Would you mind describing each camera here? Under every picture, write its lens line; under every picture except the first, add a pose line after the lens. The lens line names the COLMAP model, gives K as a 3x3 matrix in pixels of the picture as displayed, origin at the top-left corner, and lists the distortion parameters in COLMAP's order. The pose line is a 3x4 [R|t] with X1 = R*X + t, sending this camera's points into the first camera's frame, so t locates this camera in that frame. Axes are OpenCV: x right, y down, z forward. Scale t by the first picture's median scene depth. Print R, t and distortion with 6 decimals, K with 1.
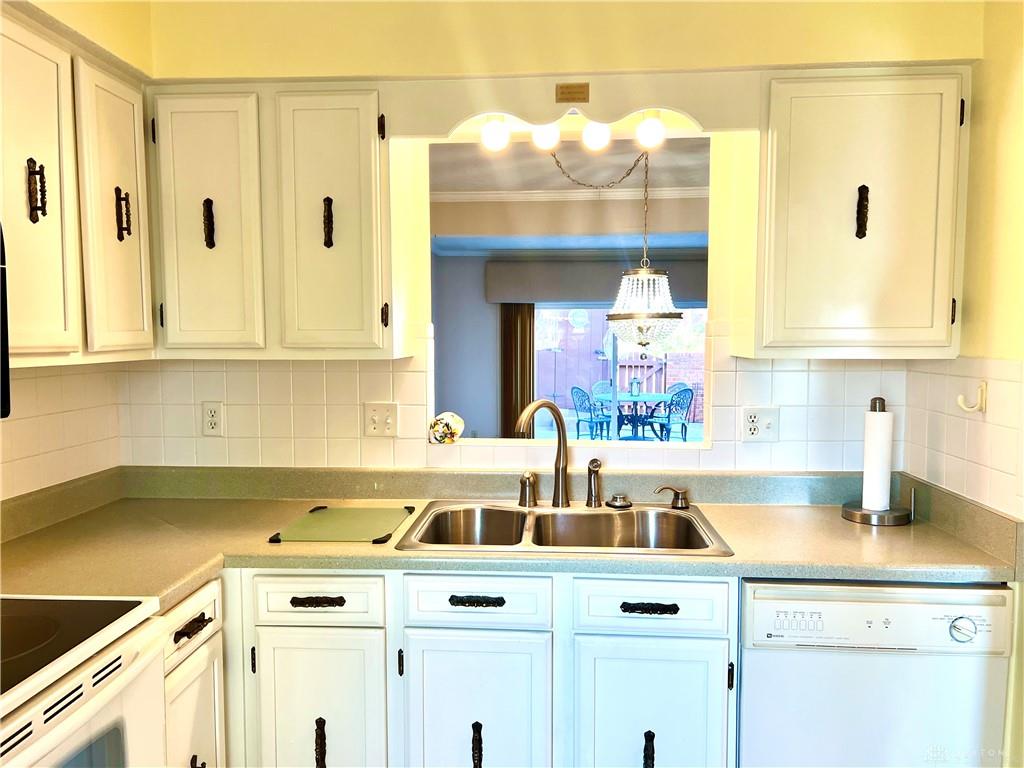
lens RADIAL K [[766.2, 0, 511.3], [0, 766.2, 389.1], [0, 0, 1]] dist [0.071218, -0.082159]
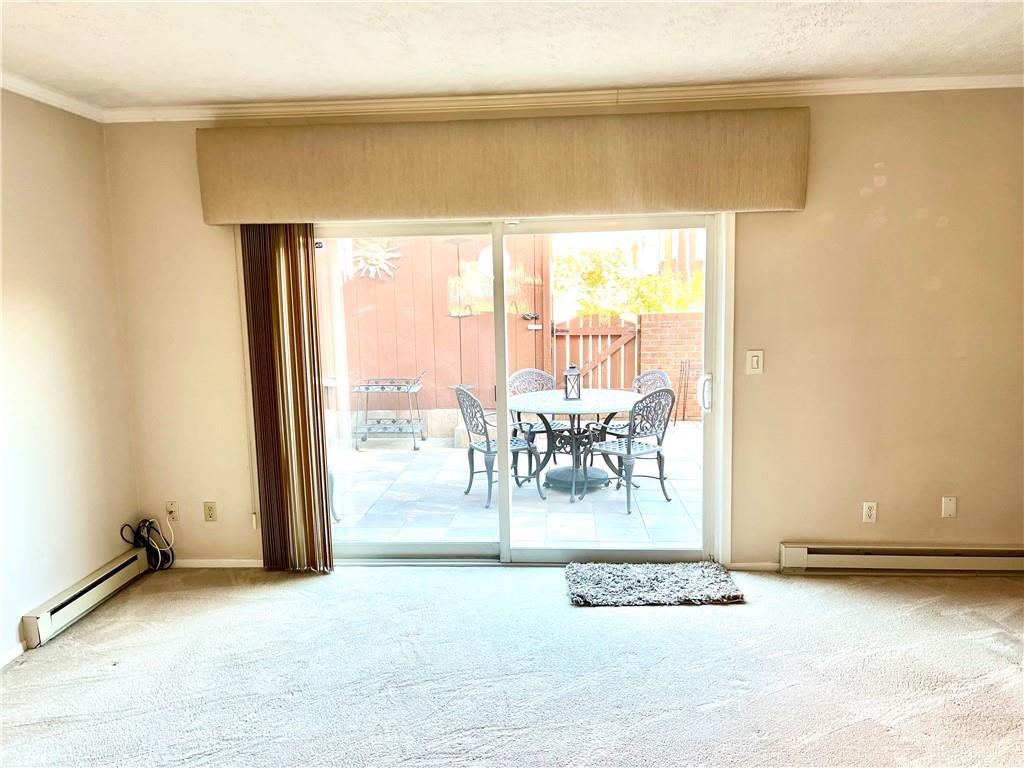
lens RADIAL K [[766.0, 0, 498.9], [0, 766.0, 394.4], [0, 0, 1]] dist [0.077213, -0.103361]
pose [[0.999657, -0.022249, -0.013850, 0.112722], [0.023110, 0.997585, 0.065501, -0.031607], [0.012359, -0.065798, 0.997756, 0.434965]]
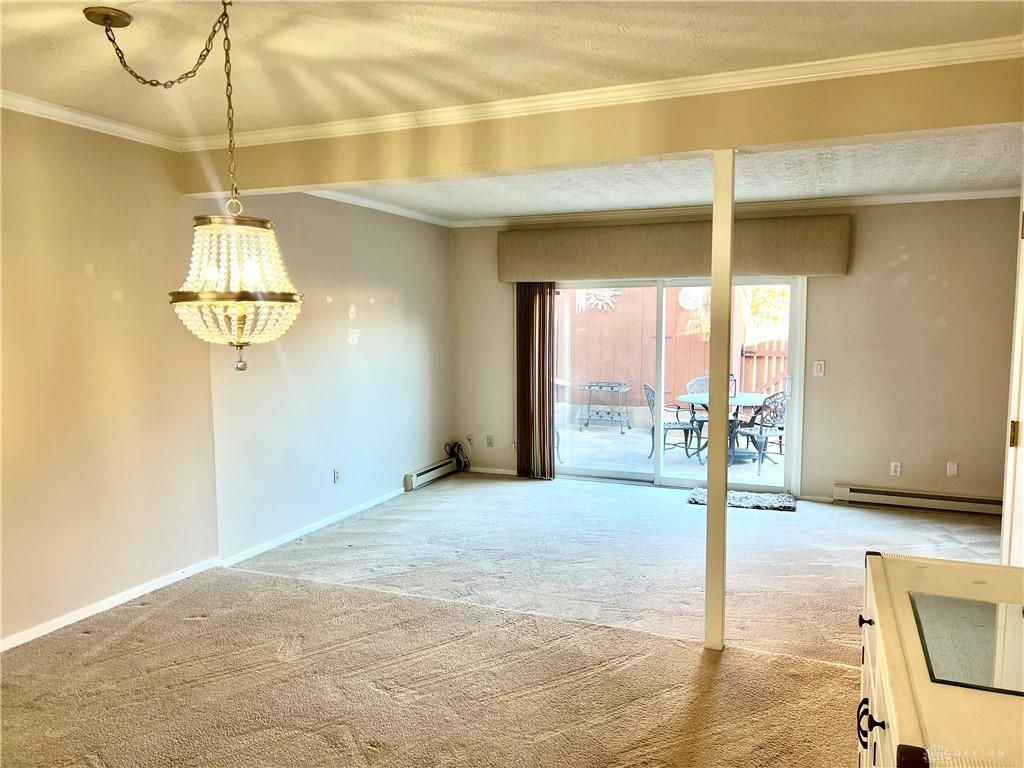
lens RADIAL K [[766.0, 0, 498.9], [0, 766.0, 394.4], [0, 0, 1]] dist [0.077213, -0.103361]
pose [[0.945347, 0.028217, -0.324843, 0.190629], [-0.018850, 0.999312, 0.031946, -0.014668], [0.325521, -0.024077, 0.945228, 0.170349]]
